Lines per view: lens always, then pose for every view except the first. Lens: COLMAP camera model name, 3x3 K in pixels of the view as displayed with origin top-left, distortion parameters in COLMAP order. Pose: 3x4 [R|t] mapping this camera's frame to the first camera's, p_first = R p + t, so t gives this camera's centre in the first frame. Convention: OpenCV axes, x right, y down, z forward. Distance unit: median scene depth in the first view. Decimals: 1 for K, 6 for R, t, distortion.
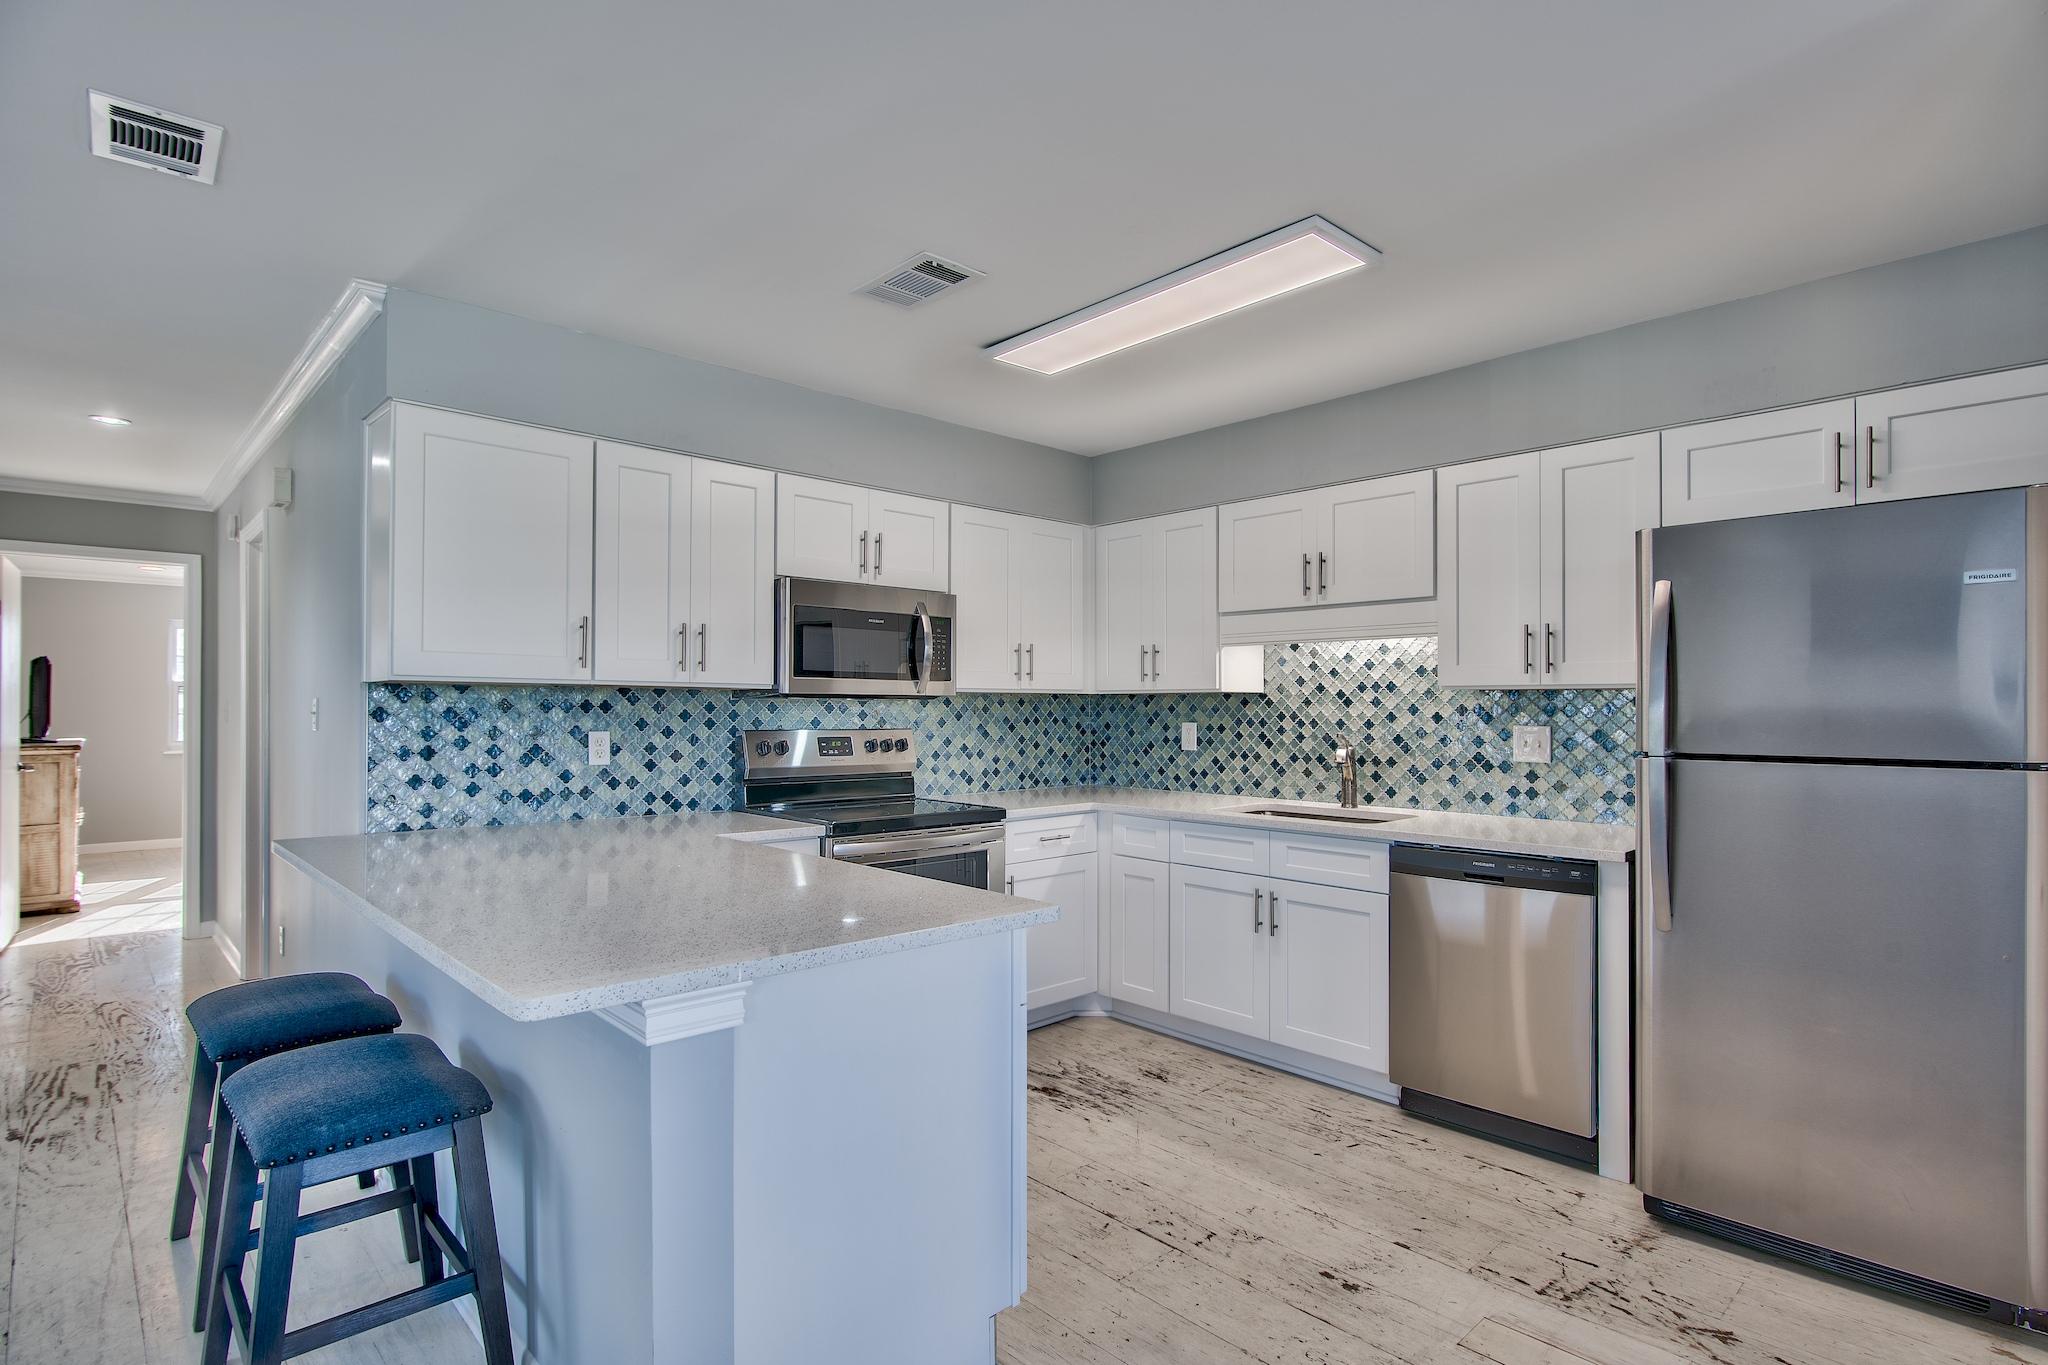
lens RADIAL K [[1017.4, 0, 1042.6], [0, 1017.4, 723.1], [0, 0, 1]] dist [-0.003129, 0.001202]
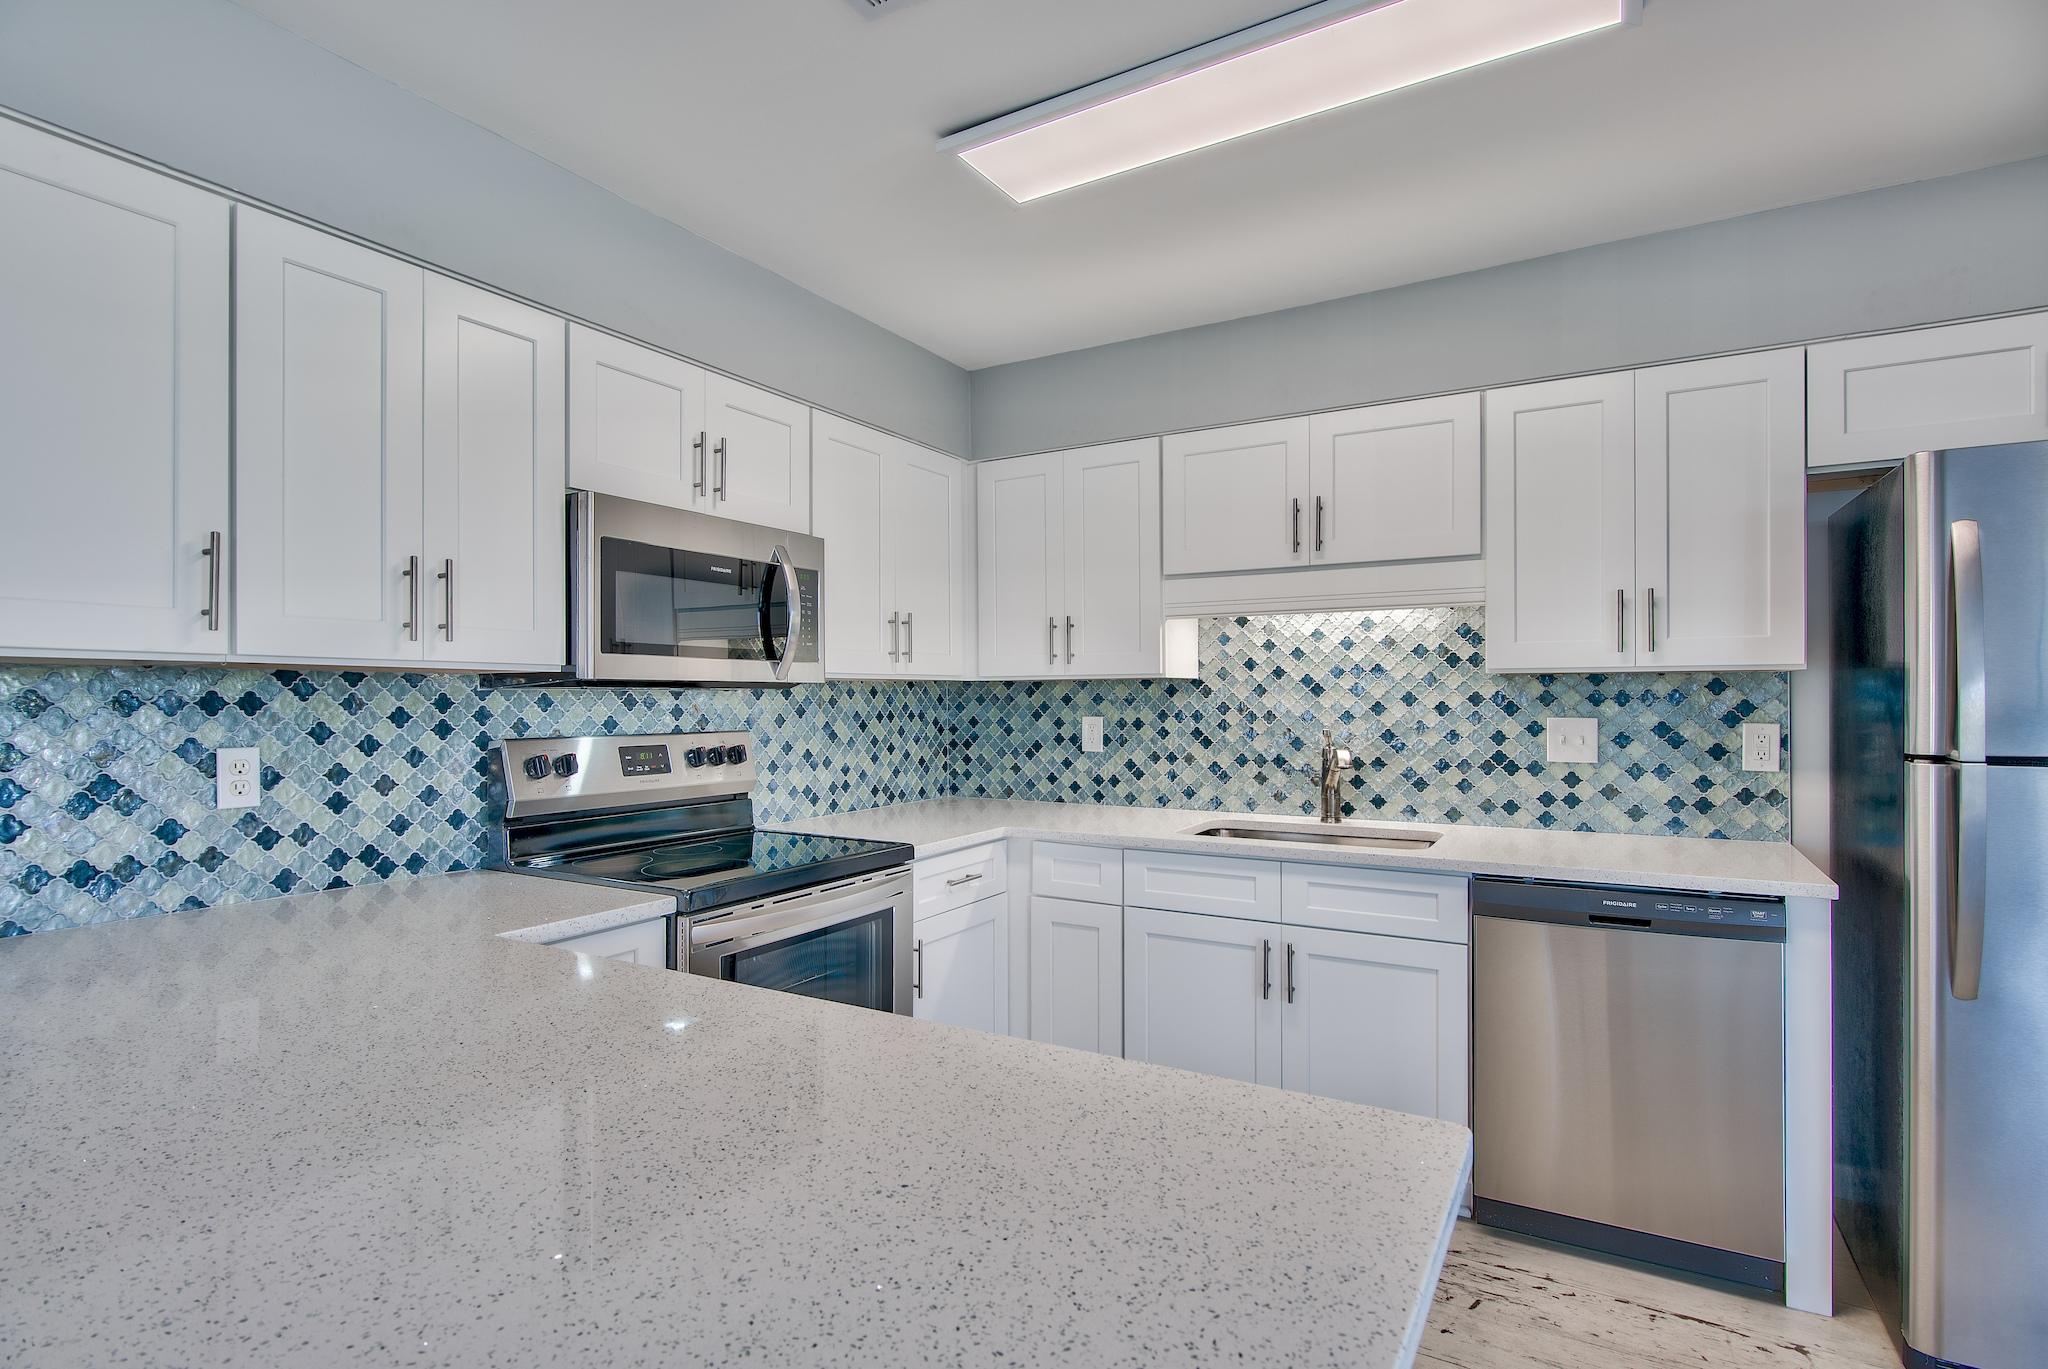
lens RADIAL K [[1017.4, 0, 1008.1], [0, 1017.4, 709.6], [0, 0, 1]] dist [-0.003129, 0.001202]
pose [[0.962673, -0.009573, 0.270498, -0.158314], [0.010304, 0.999946, -0.001285, -0.006816], [-0.270471, 0.004024, 0.962720, 0.306307]]
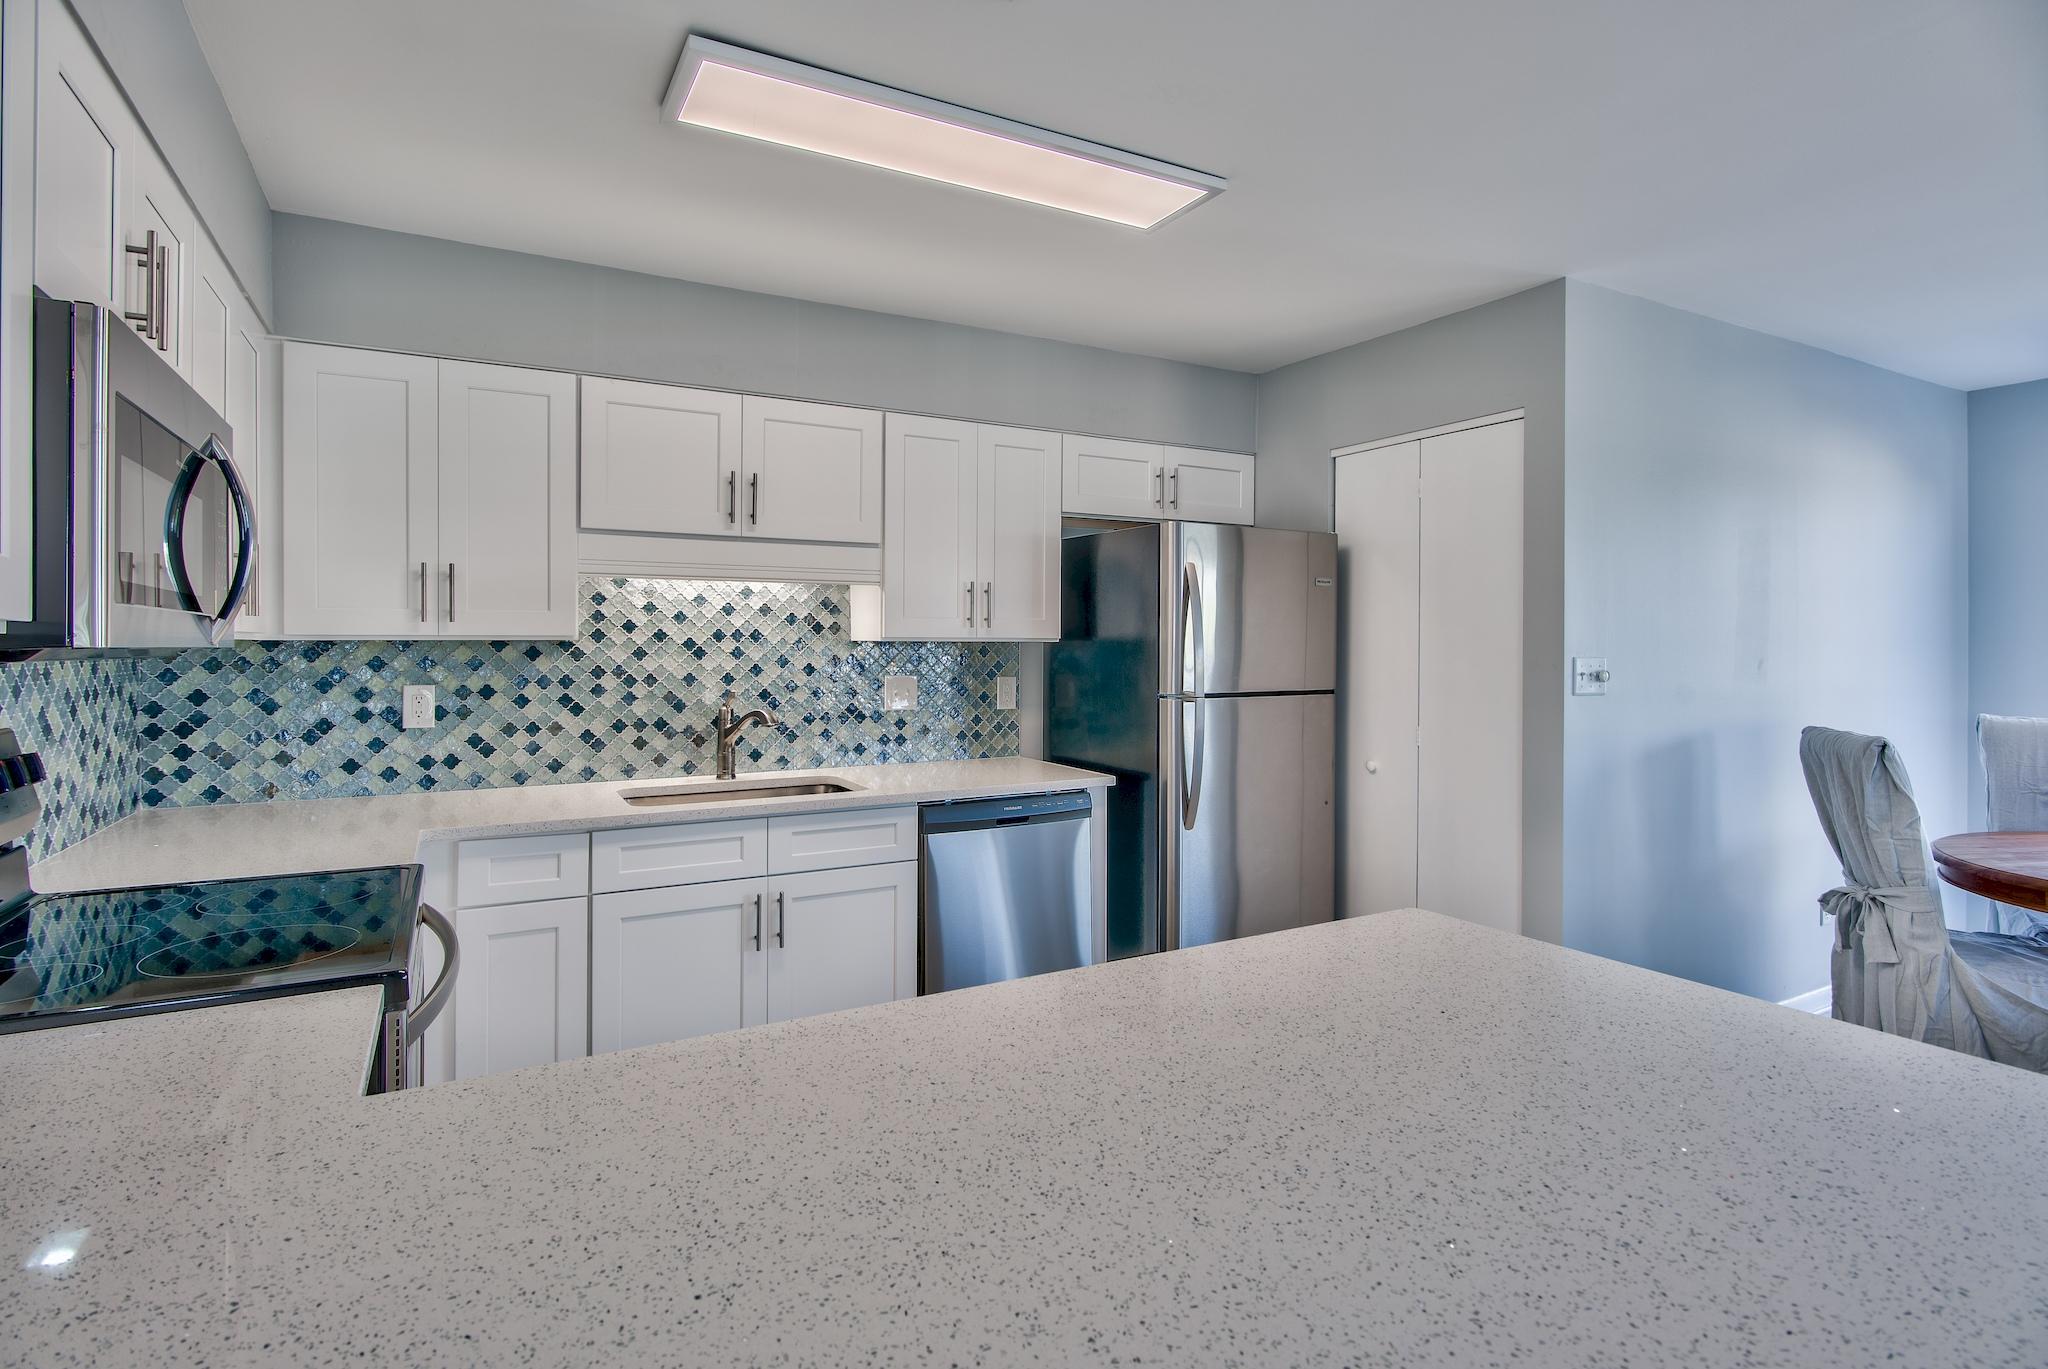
lens RADIAL K [[1017.4, 0, 1021.3], [0, 1017.4, 656.7], [0, 0, 1]] dist [-0.003129, 0.001202]
pose [[0.247577, -0.013545, 0.968774, -0.457190], [0.015008, 0.999836, 0.010143, -0.022915], [-0.968752, 0.012029, 0.247739, 0.563073]]
